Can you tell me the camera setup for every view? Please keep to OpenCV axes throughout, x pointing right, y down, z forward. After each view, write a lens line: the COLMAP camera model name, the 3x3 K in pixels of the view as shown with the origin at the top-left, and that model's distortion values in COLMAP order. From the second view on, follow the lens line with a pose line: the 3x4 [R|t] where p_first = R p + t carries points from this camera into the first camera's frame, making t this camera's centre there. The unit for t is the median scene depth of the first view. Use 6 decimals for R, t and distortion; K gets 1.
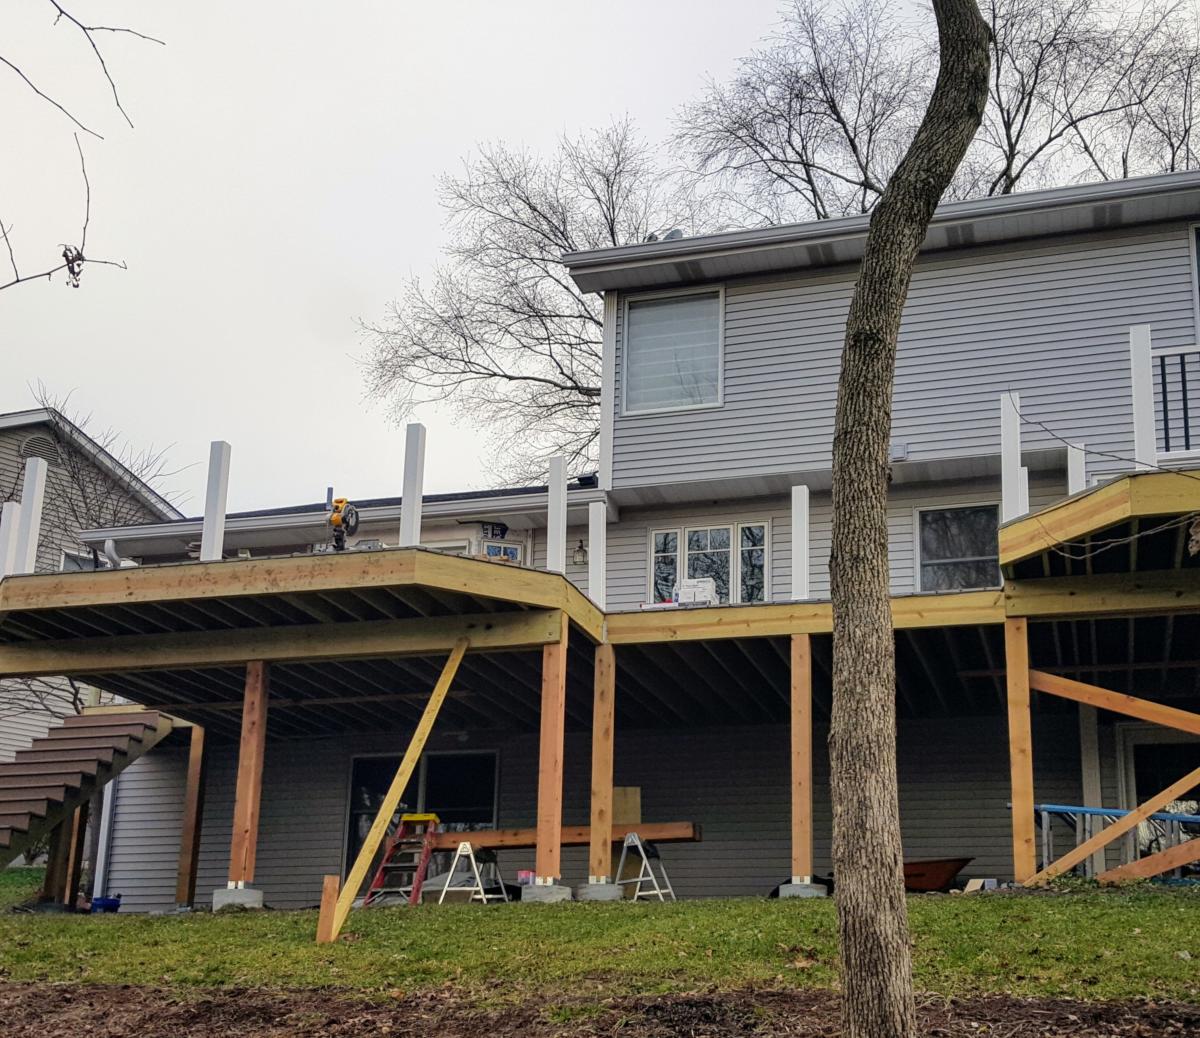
lens RADIAL K [[1582.2, 0, 601.3], [0, 1582.2, 670.0], [0, 0, 1]] dist [0.222110, -0.592380]
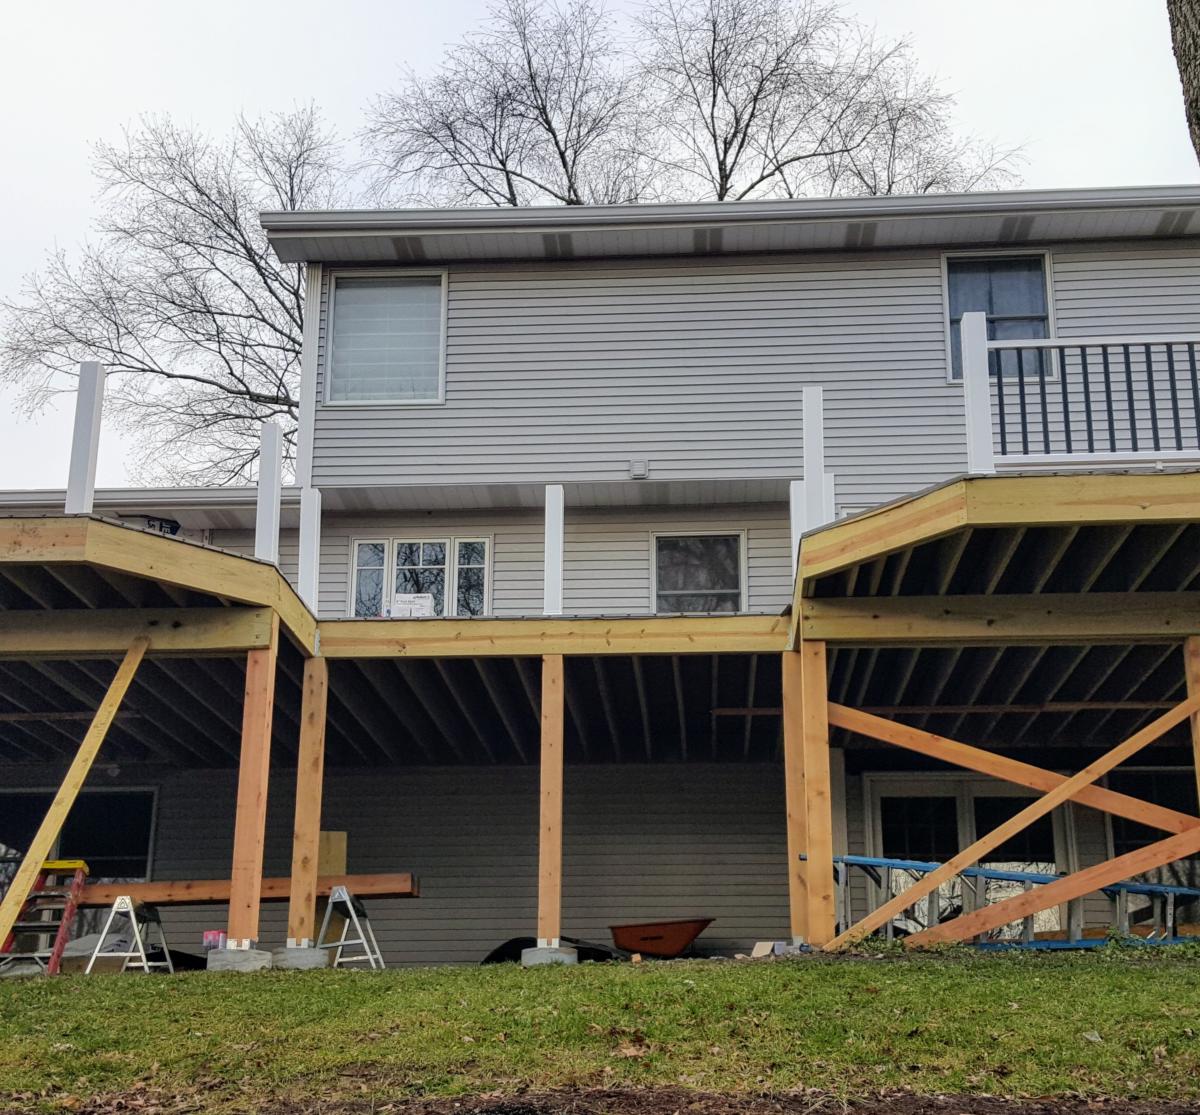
lens RADIAL K [[1597.0, 0, 601.0], [0, 1597.0, 682.8], [0, 0, 1]] dist [0.201673, -0.437705]
pose [[0.972540, 0.044522, 0.228437, -0.043719], [-0.037483, 0.998682, -0.035061, 0.020596], [-0.229697, 0.025536, 0.972927, 0.145018]]
